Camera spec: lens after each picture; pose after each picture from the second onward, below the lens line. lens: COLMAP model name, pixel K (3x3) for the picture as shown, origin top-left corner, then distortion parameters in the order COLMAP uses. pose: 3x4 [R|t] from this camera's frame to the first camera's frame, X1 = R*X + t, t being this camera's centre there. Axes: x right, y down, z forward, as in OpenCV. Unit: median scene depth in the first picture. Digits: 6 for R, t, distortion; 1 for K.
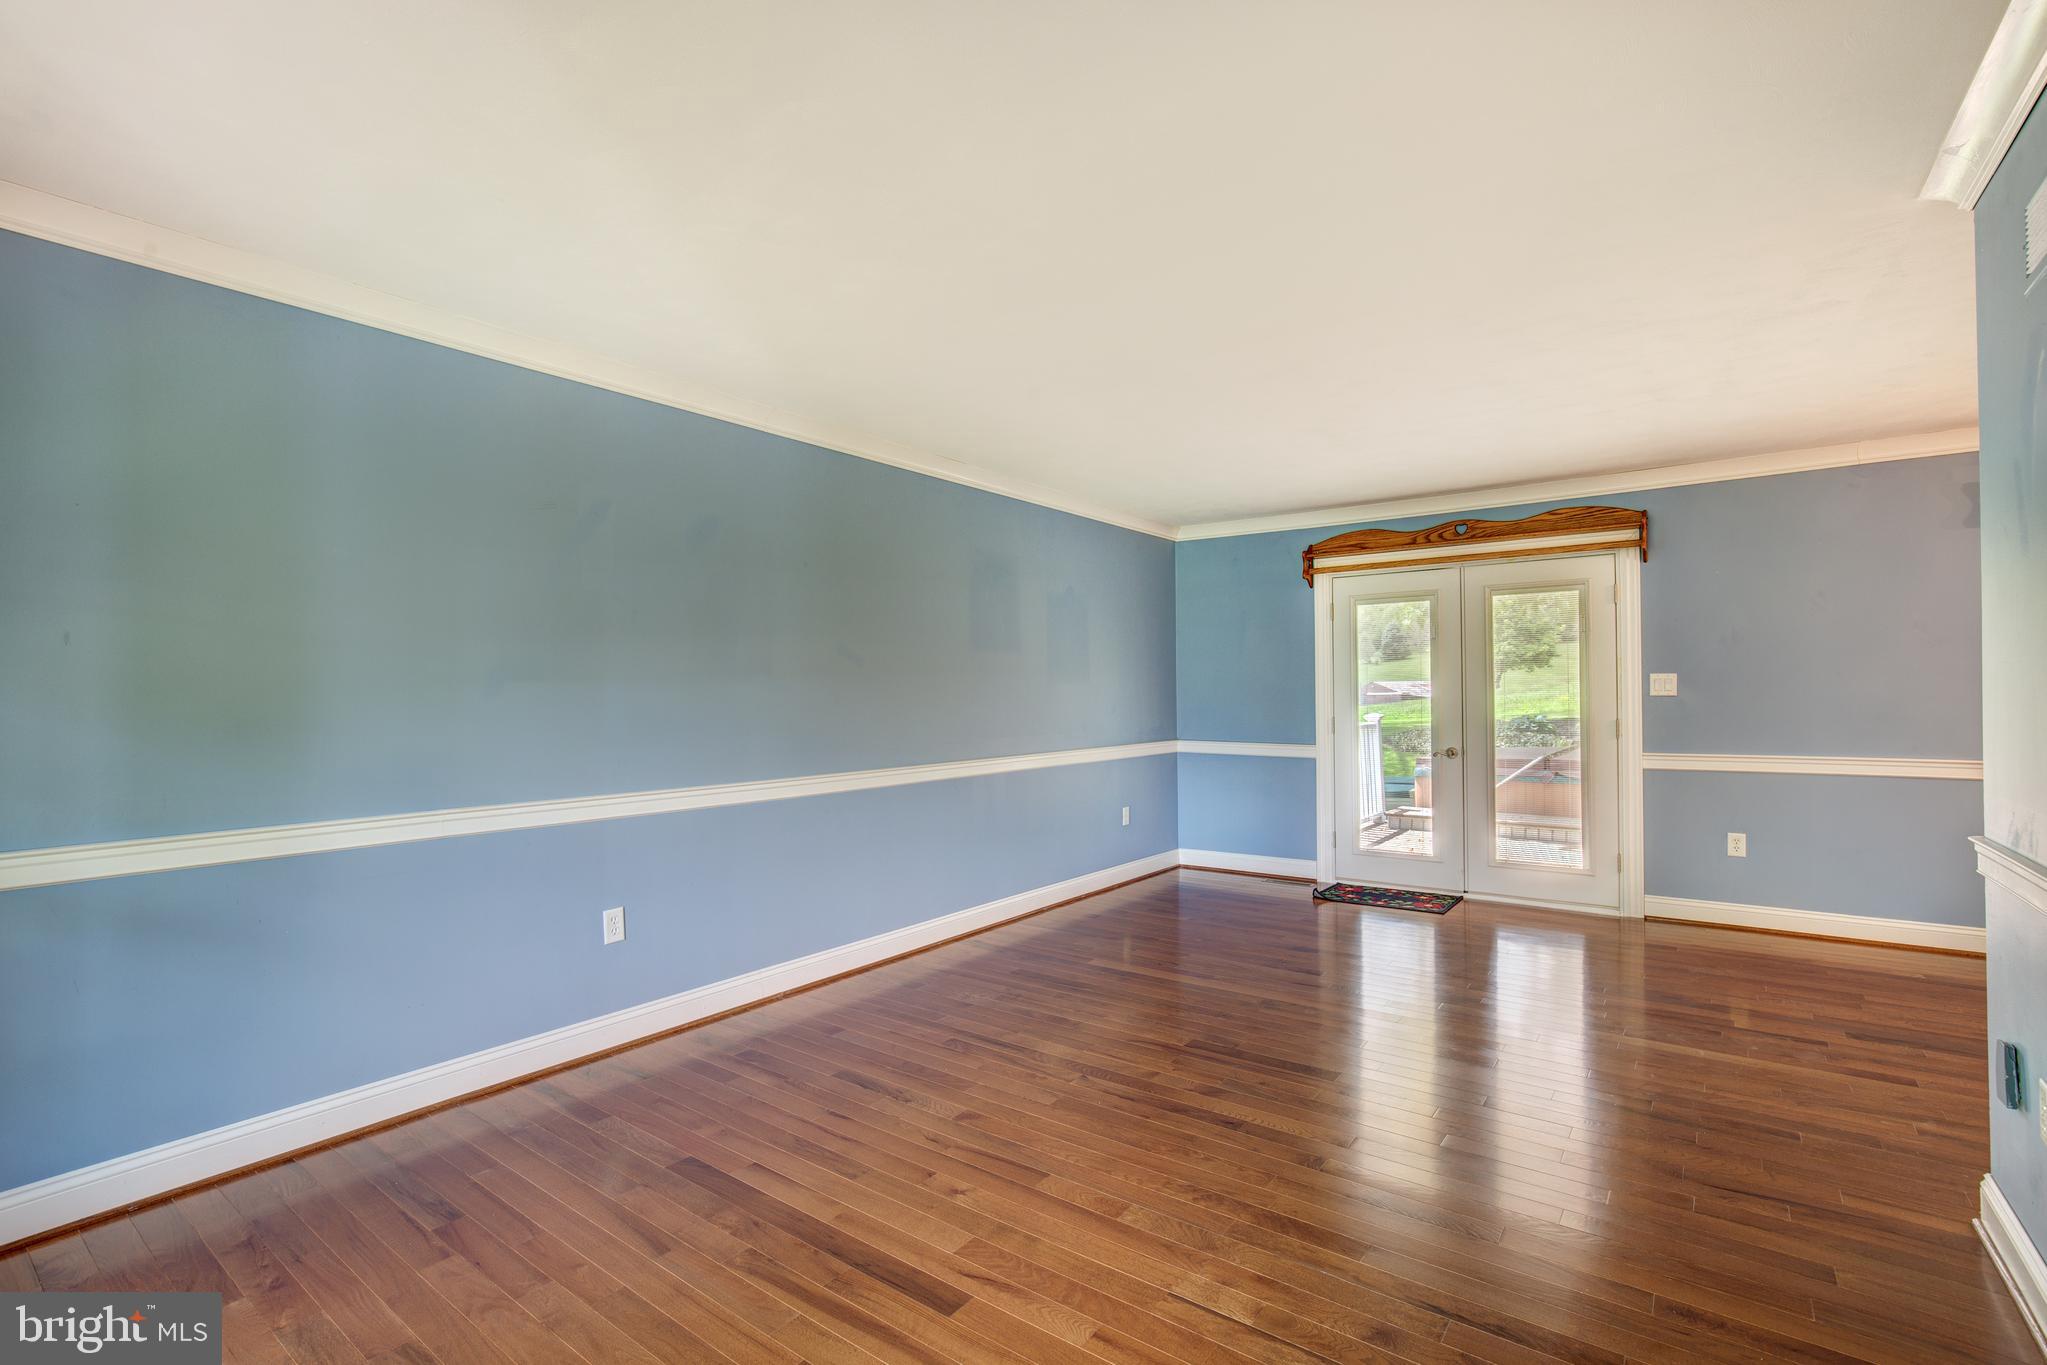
lens RADIAL K [[938.2, 0, 1034.4], [0, 938.2, 685.2], [0, 0, 1]] dist [-0.030054, 0.003641]
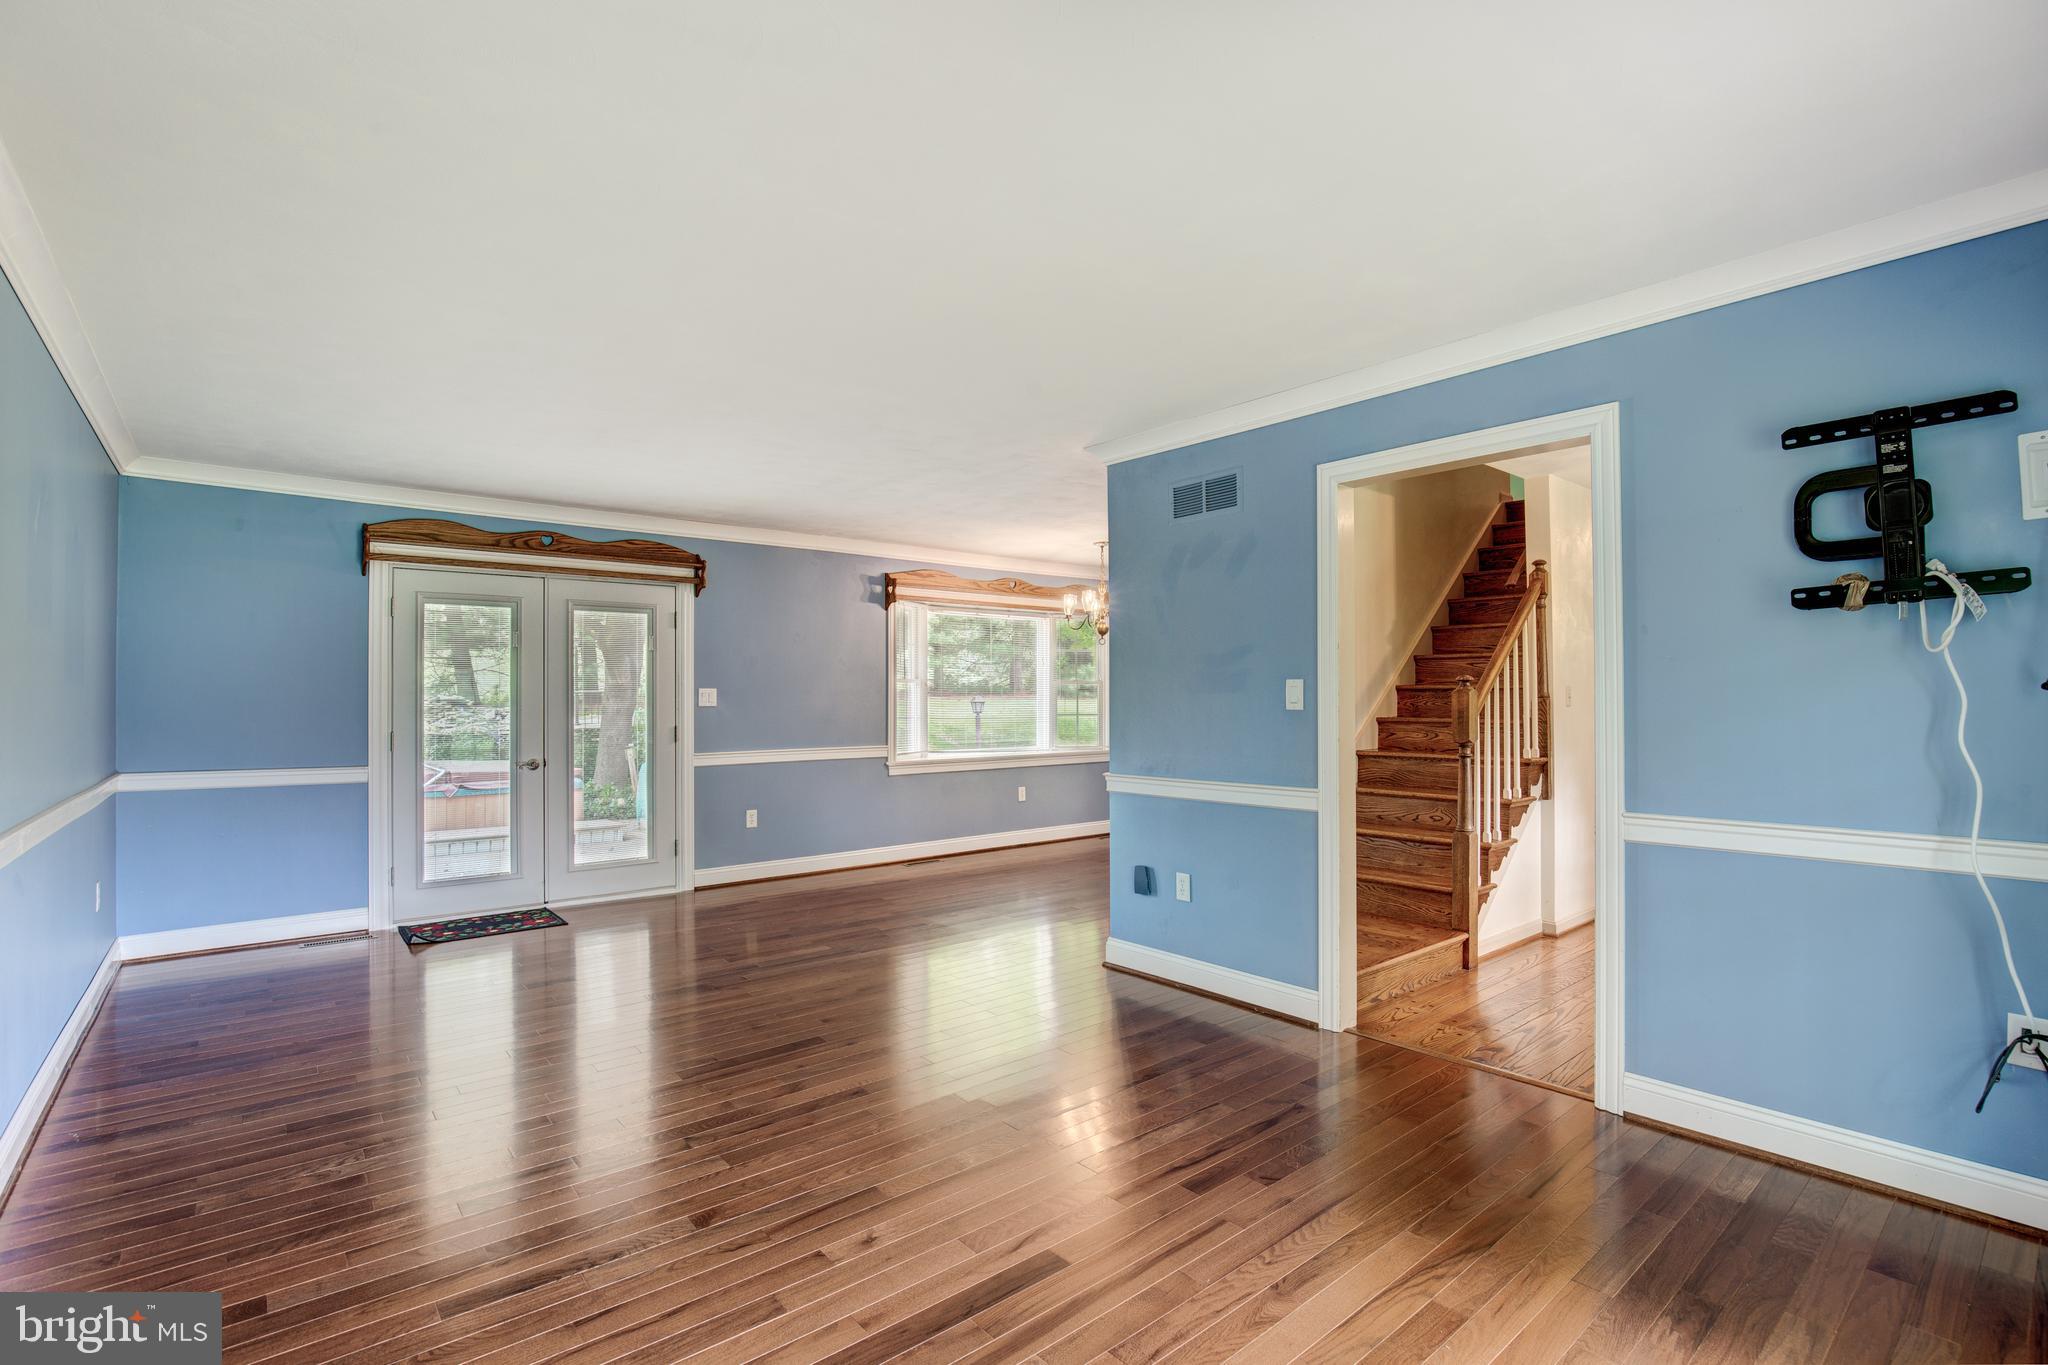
lens RADIAL K [[938.6, 0, 1032.8], [0, 938.6, 694.0], [0, 0, 1]] dist [-0.030054, 0.003641]
pose [[0.225666, 0.013266, 0.974114, -0.414856], [-0.008885, 0.999894, -0.011559, 0.004772], [-0.974164, -0.006047, 0.225760, 0.277178]]
